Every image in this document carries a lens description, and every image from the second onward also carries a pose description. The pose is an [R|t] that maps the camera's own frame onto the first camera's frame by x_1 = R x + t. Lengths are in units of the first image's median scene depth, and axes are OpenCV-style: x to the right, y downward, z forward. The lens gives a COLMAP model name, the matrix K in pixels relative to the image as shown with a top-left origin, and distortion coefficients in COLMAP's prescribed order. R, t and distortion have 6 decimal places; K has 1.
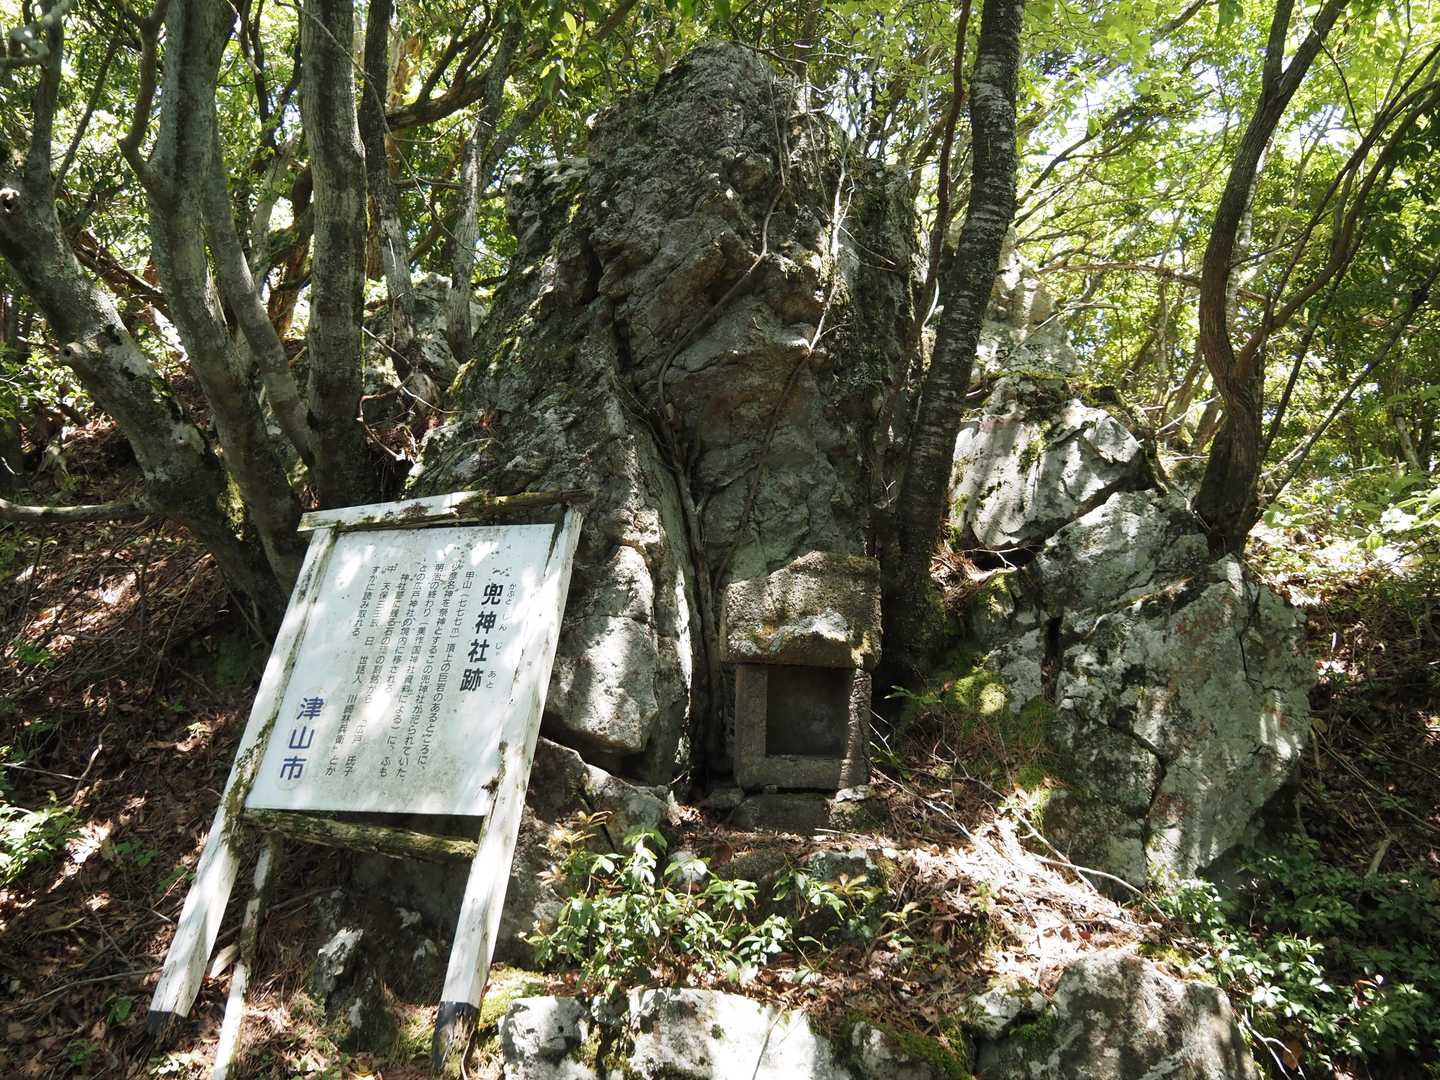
lens RADIAL K [[1317.1, 0, 720.0], [0, 1317.1, 540.0], [0, 0, 1]] dist [-0.009508, -0.496768]
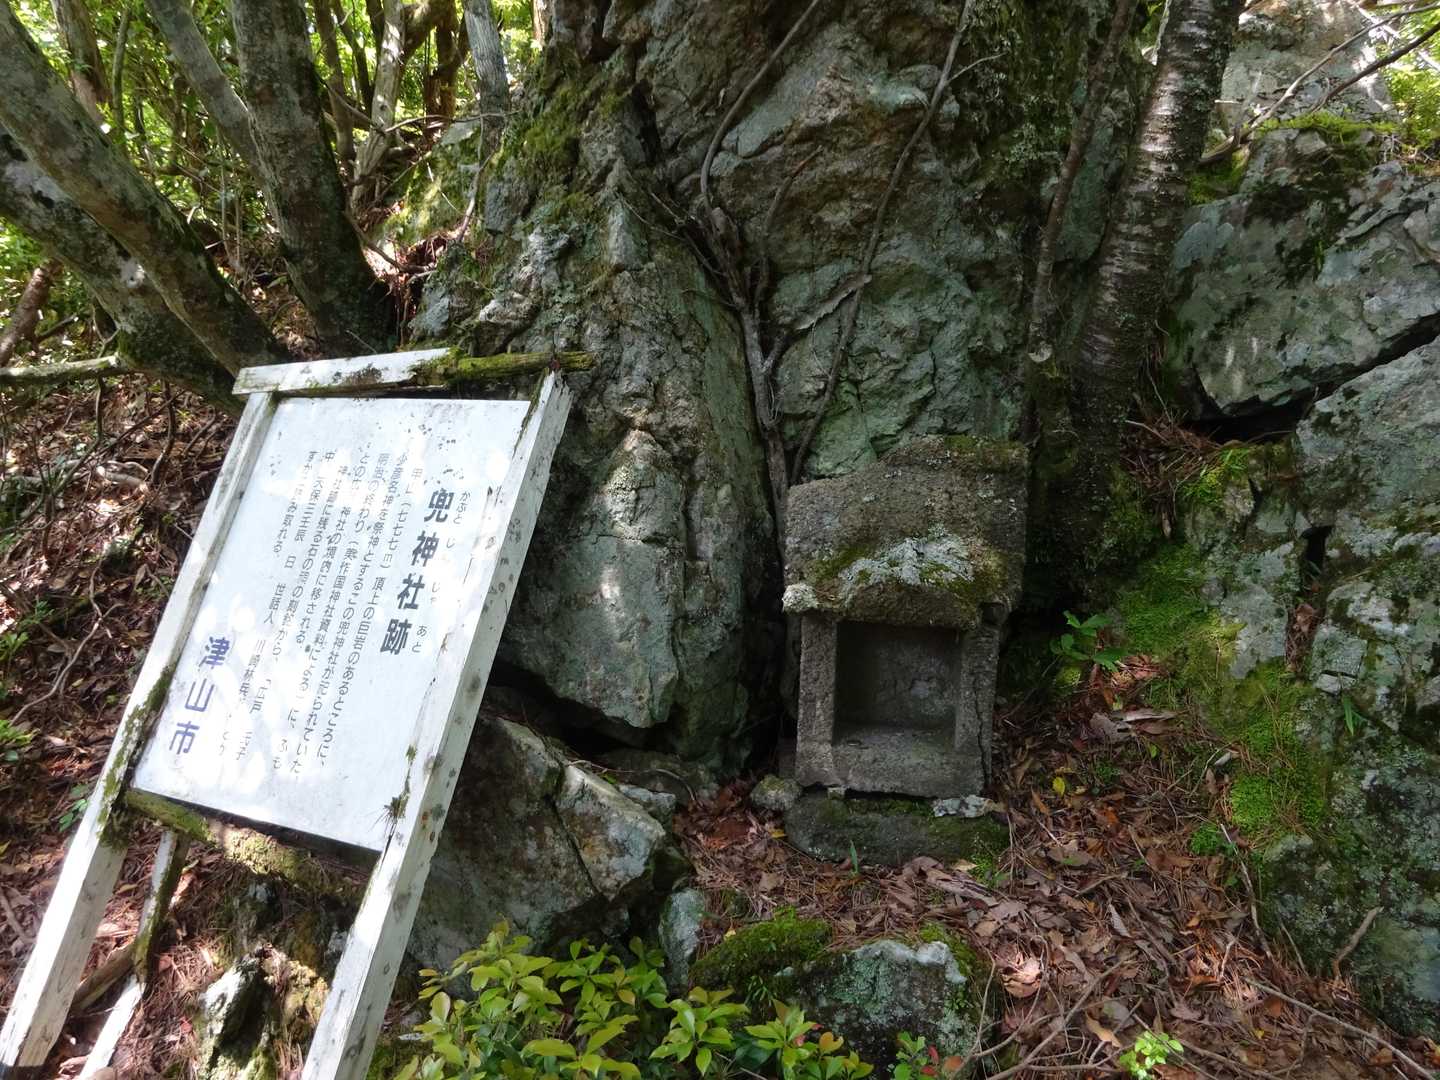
lens RADIAL K [[1046.9, 0, 745.7], [0, 1046.9, 542.0], [0, 0, 1]] dist [-0.000816, -0.004423]
pose [[0.965292, 0.033690, -0.258990, 0.124685], [0.024818, 0.975325, 0.219373, -0.056071], [0.259990, -0.218187, 0.940638, 0.476142]]
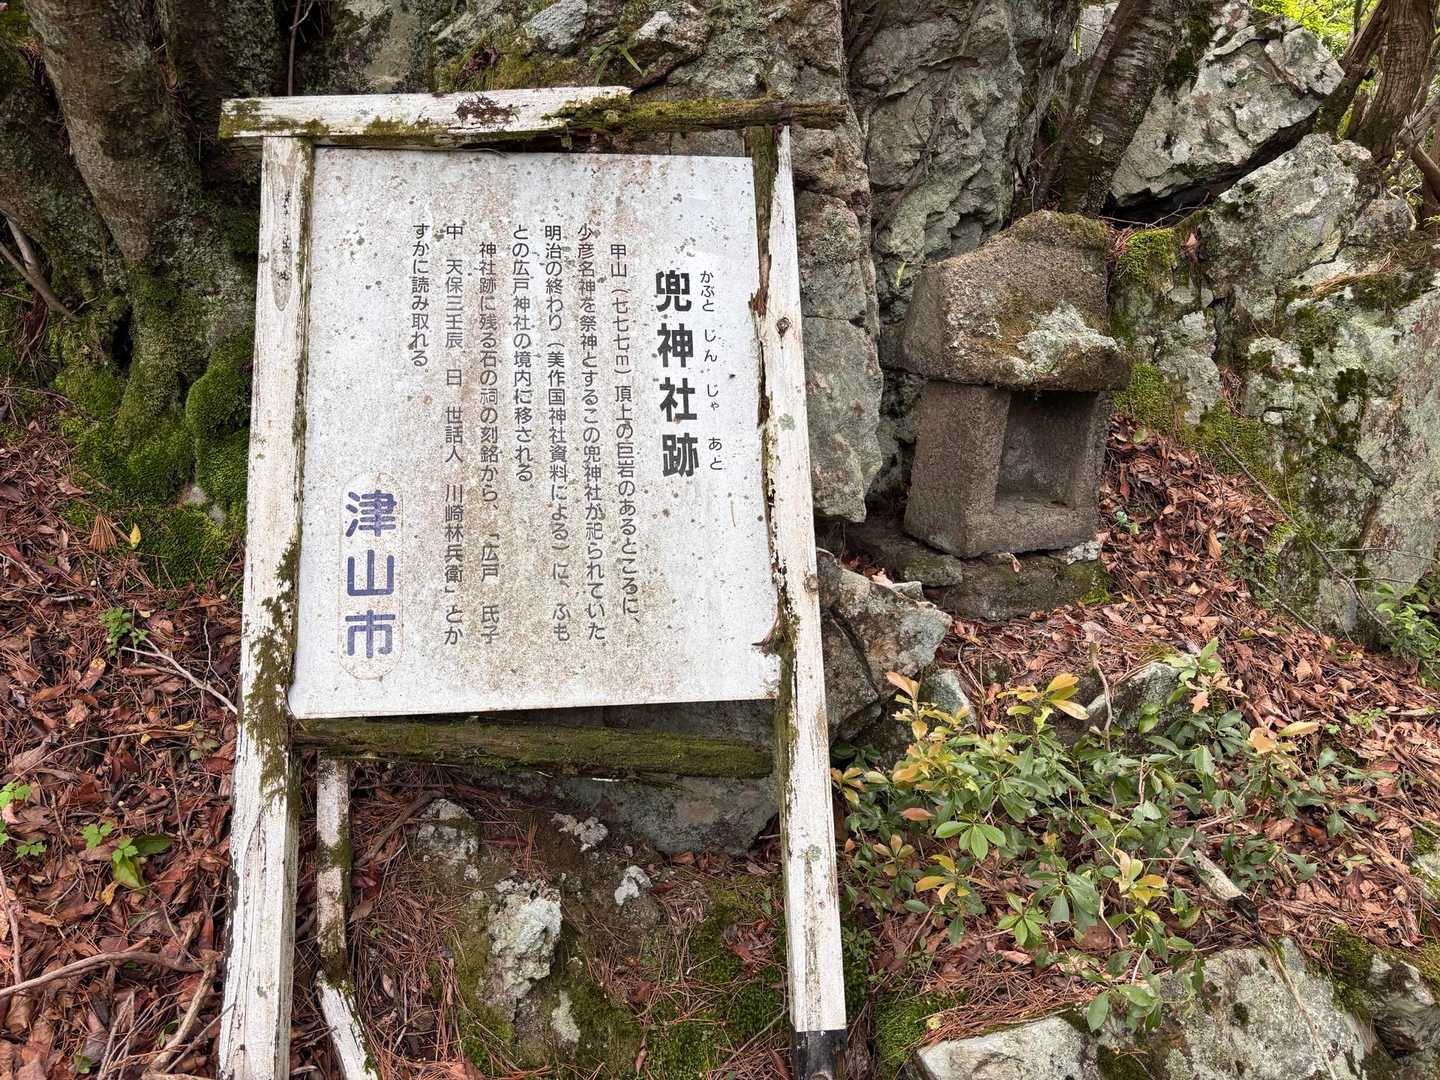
lens RADIAL K [[1050.6, 0, 724.1], [0, 1050.6, 599.8], [0, 0, 1]] dist [0.027074, -0.058148]
pose [[0.928682, -0.101796, 0.356632, -0.308636], [-0.061859, 0.905608, 0.419579, -0.028645], [-0.365681, -0.411717, 0.834726, 0.520270]]
